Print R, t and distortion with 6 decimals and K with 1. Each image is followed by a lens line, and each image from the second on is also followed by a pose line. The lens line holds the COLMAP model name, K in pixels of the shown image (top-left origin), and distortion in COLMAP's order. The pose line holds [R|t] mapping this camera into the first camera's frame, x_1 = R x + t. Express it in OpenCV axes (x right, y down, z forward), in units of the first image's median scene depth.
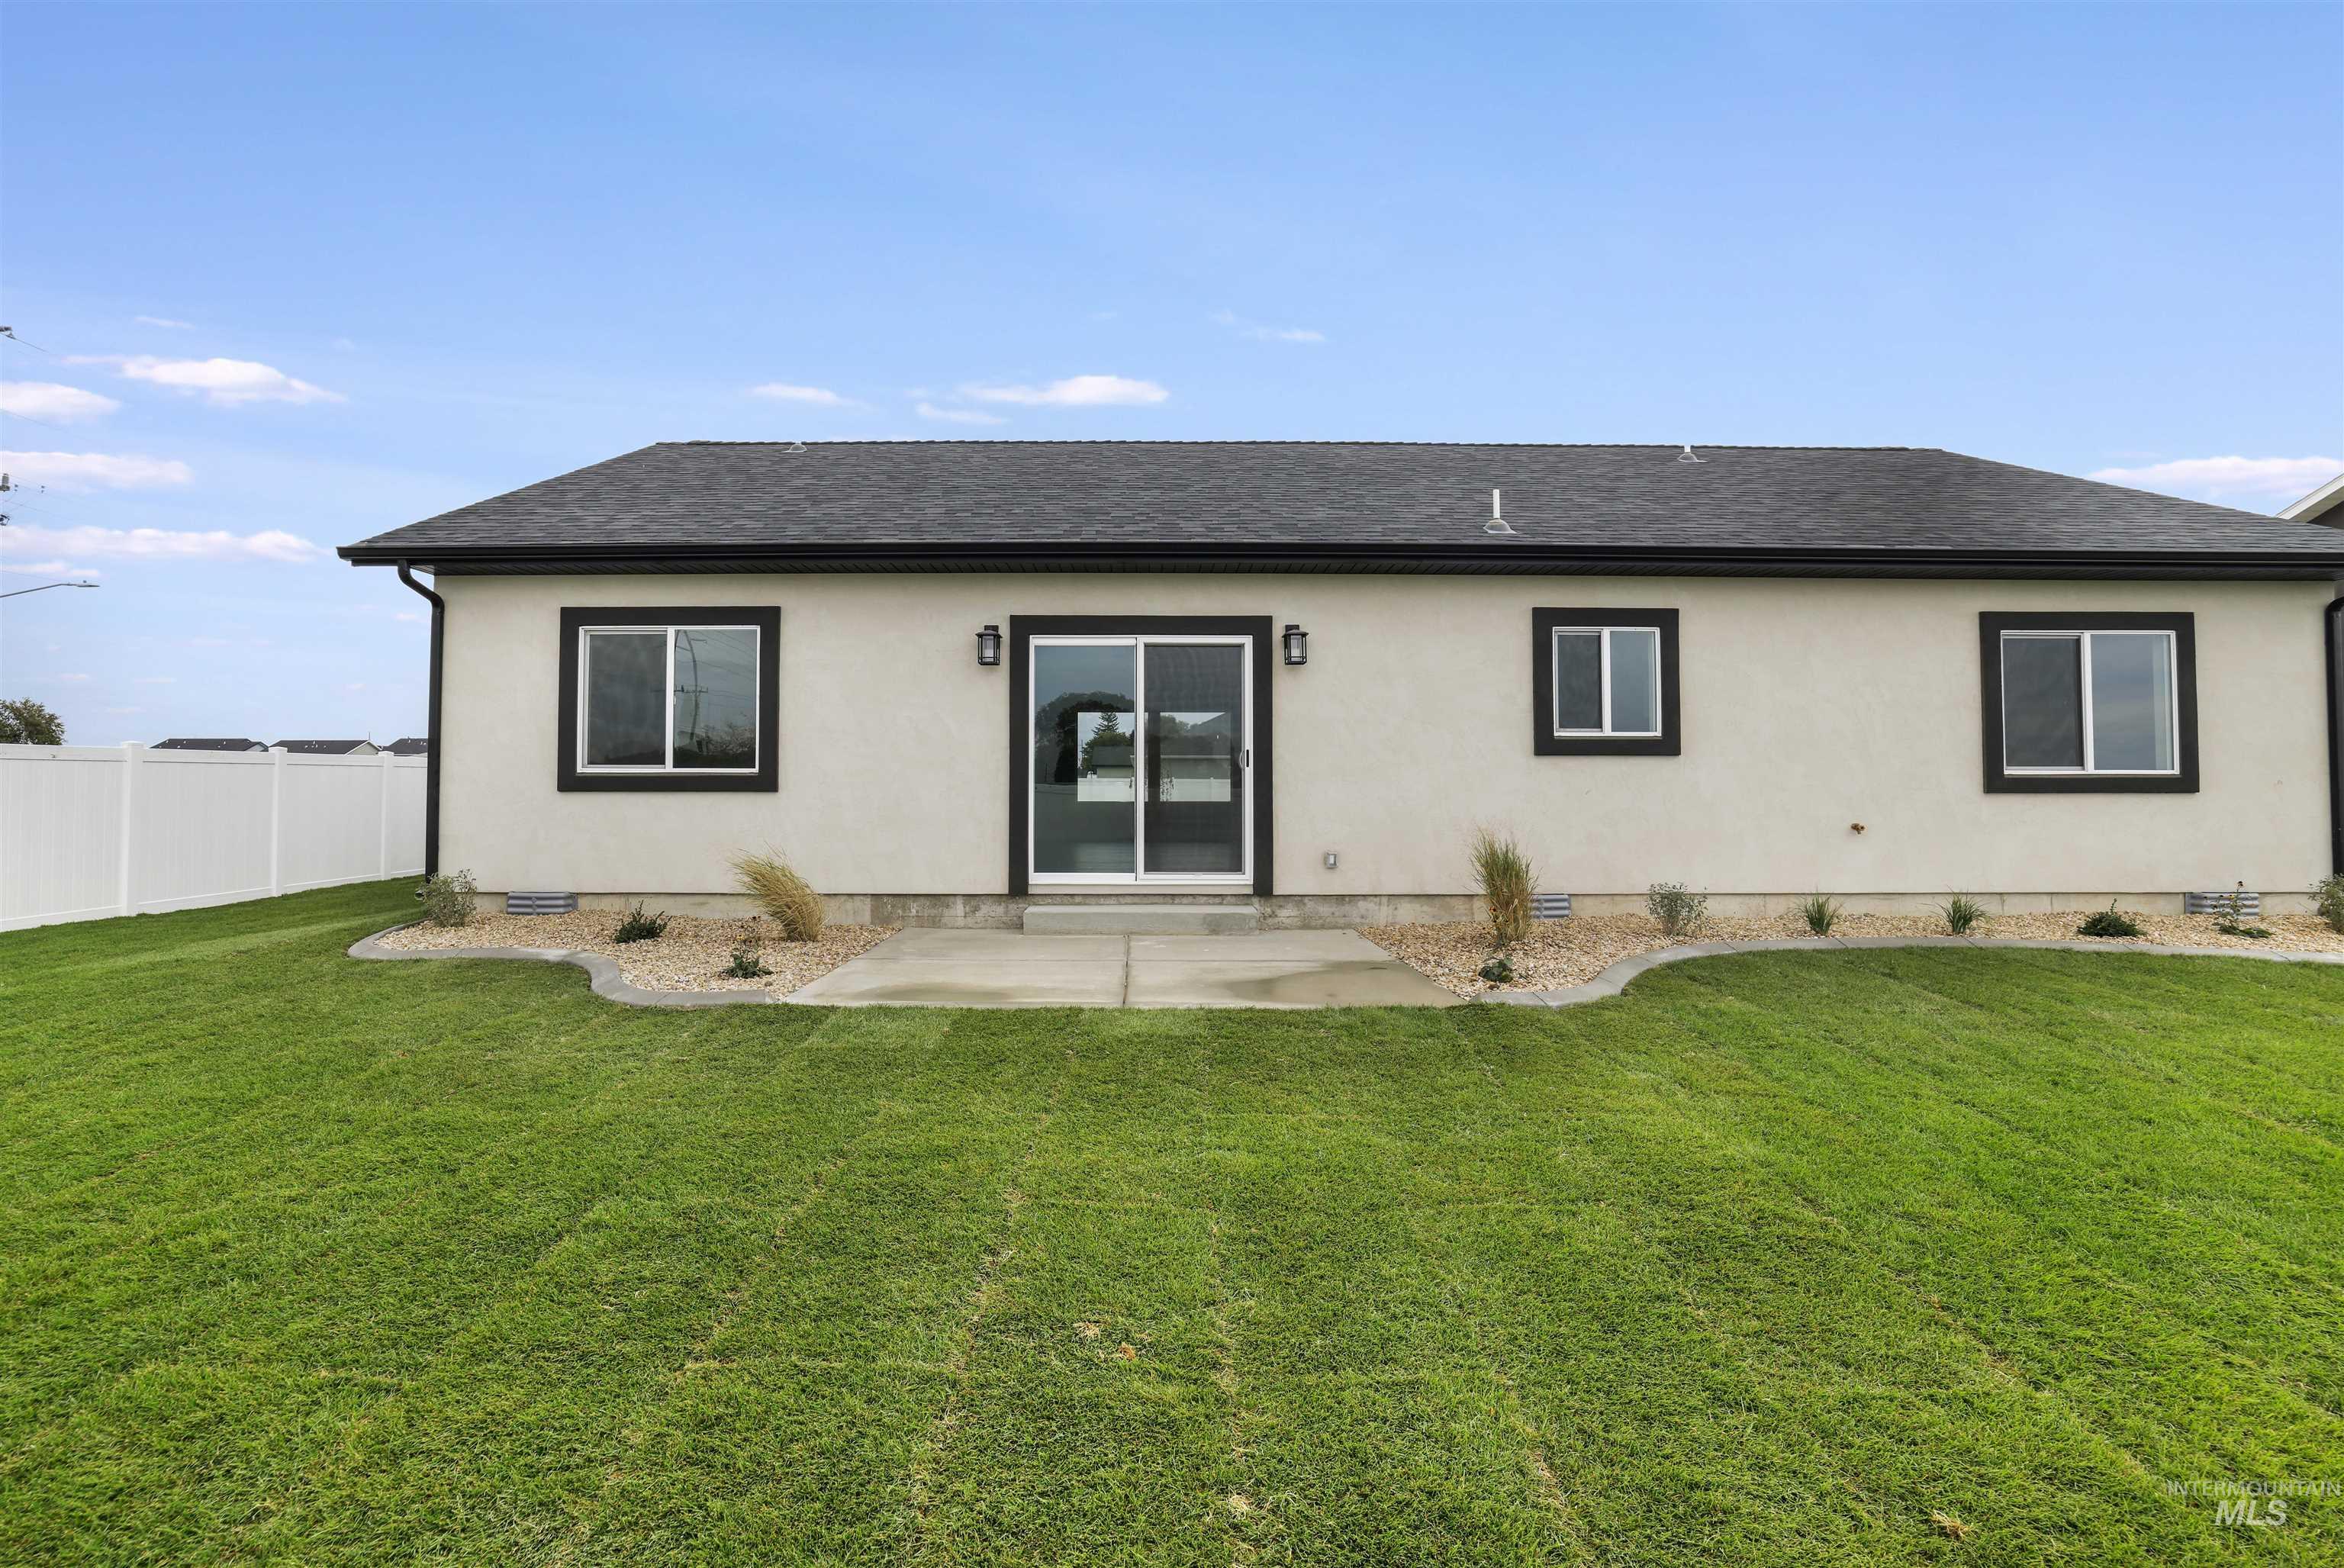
lens RADIAL K [[997.6, 0, 1169.0], [0, 997.6, 777.7], [0, 0, 1]] dist [-0.021197, 0.000422]
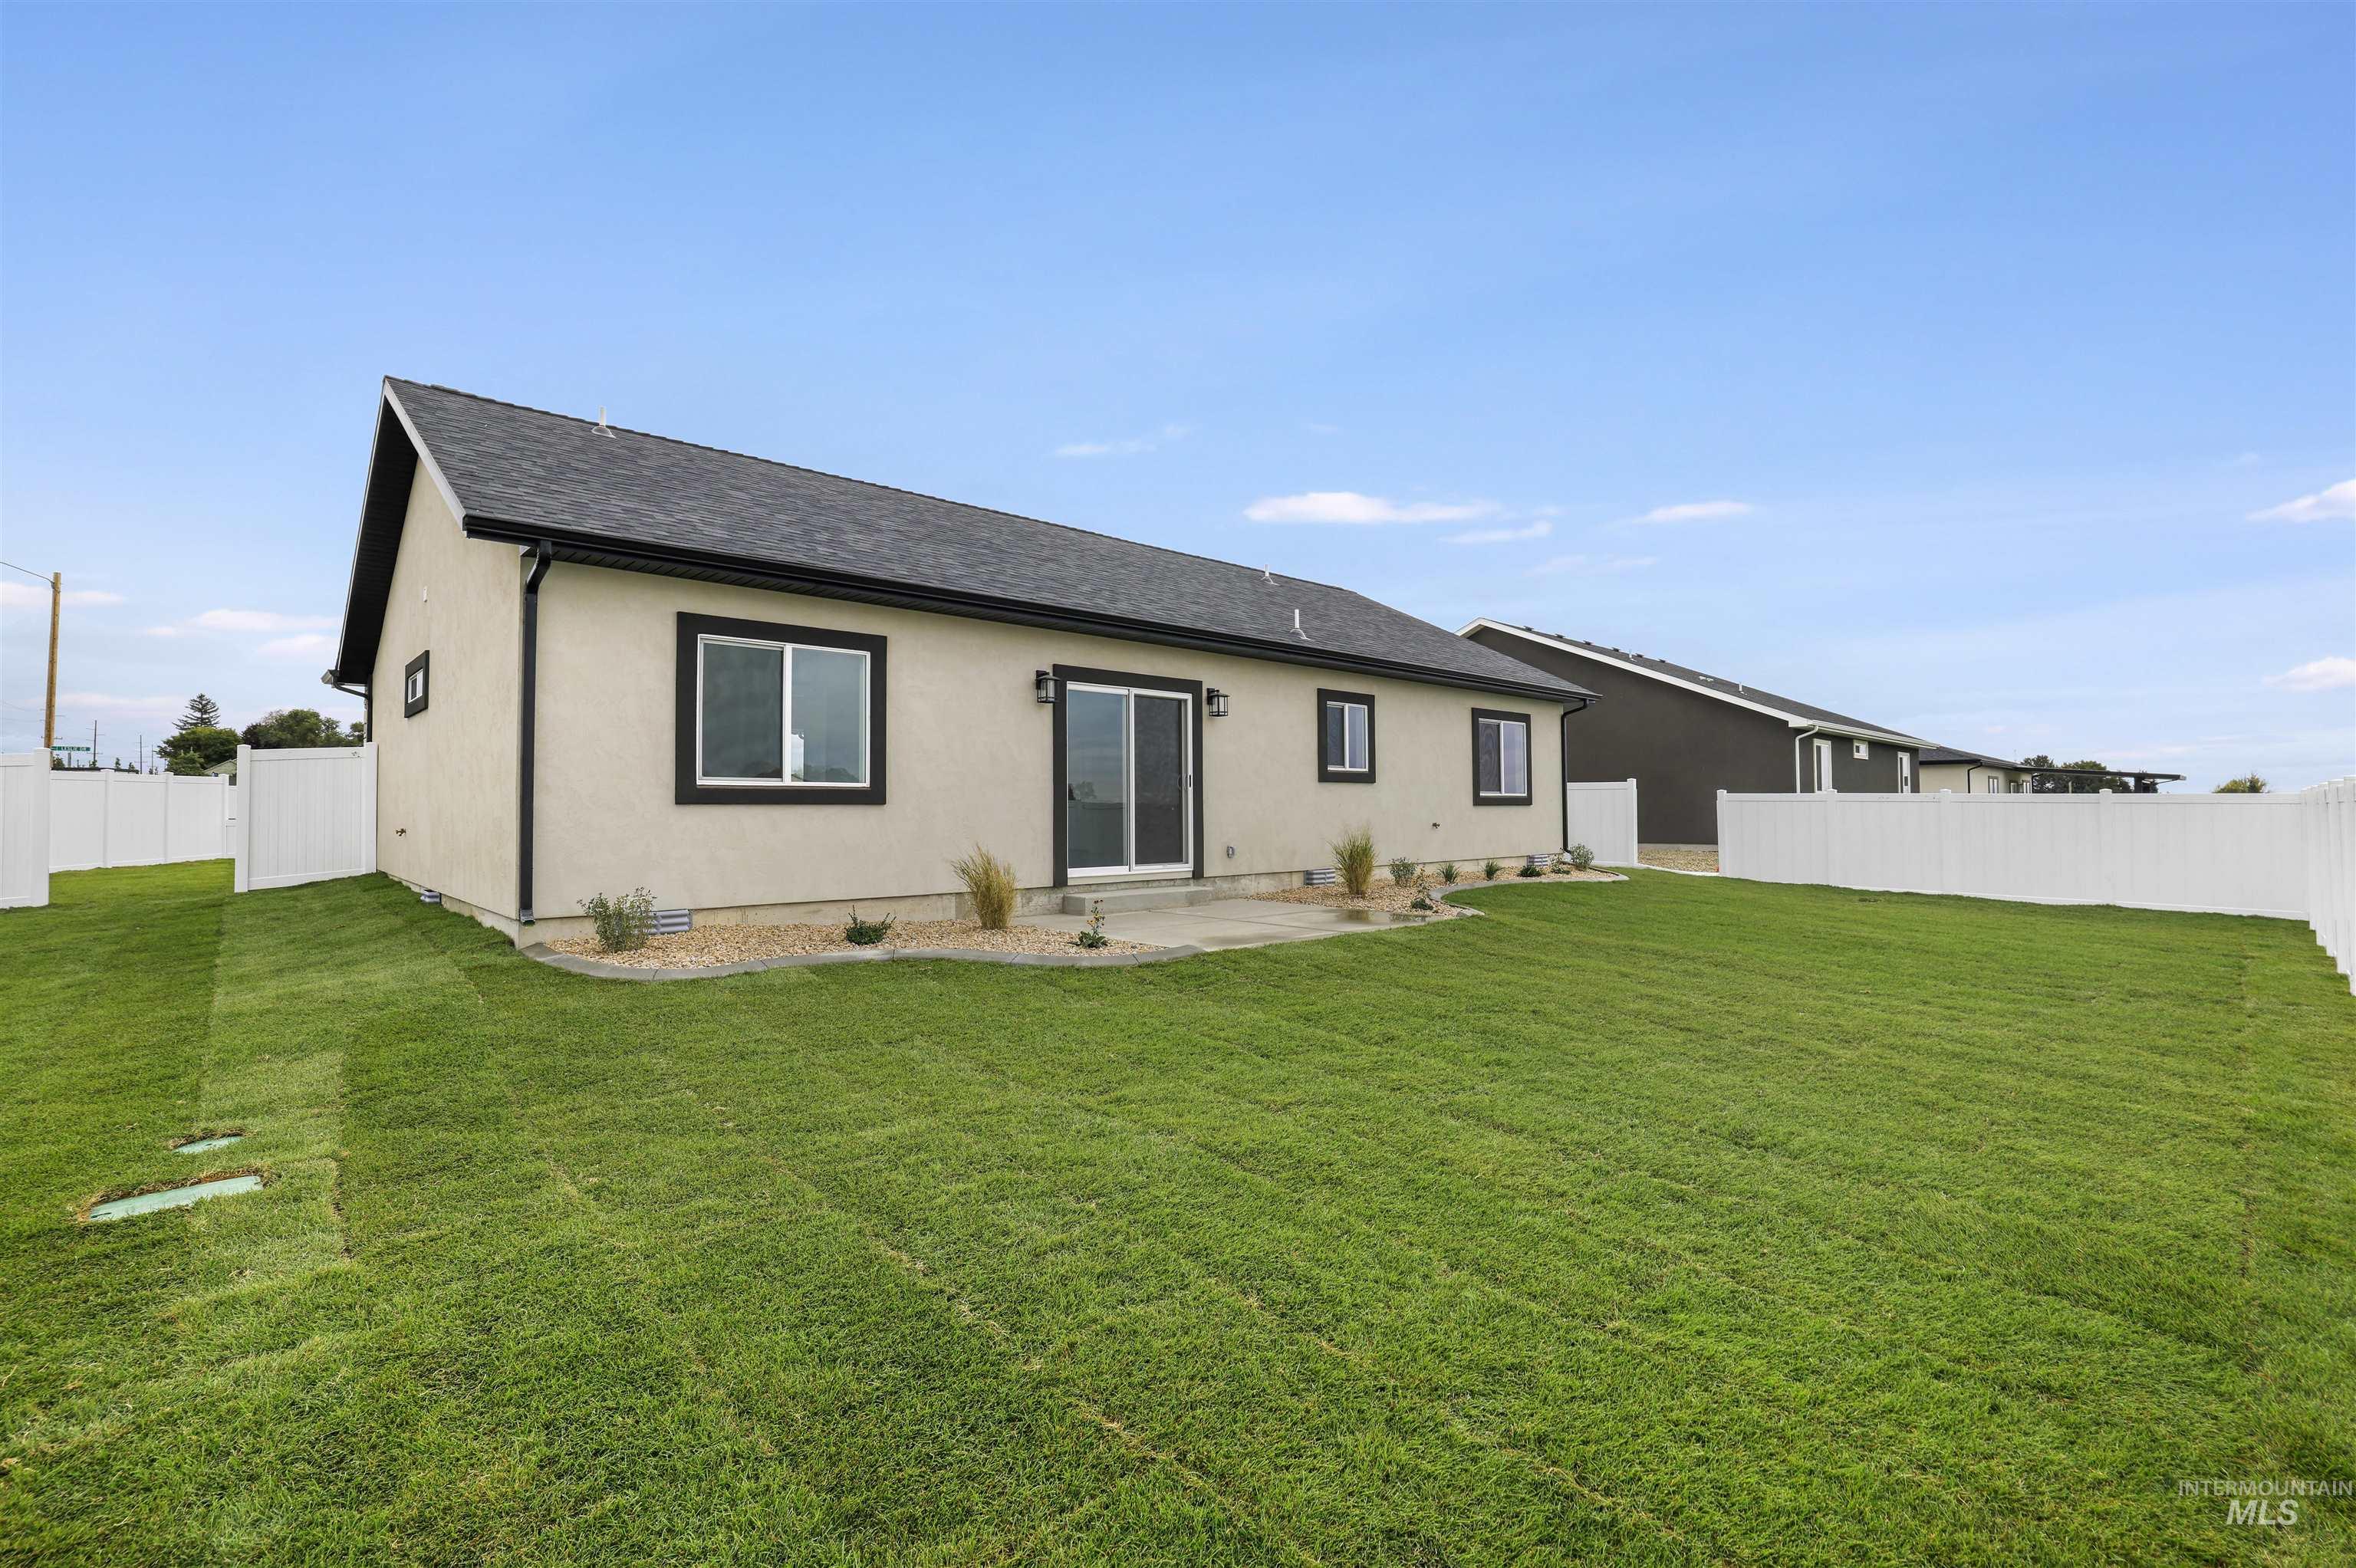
lens RADIAL K [[1002.6, 0, 1125.9], [0, 1002.6, 804.4], [0, 0, 1]] dist [-0.021197, 0.000422]
pose [[0.763031, 0.000518, 0.646361, -0.900698], [-0.009354, 0.999904, 0.010241, -0.000068], [-0.646294, -0.013860, 0.762963, -0.018631]]
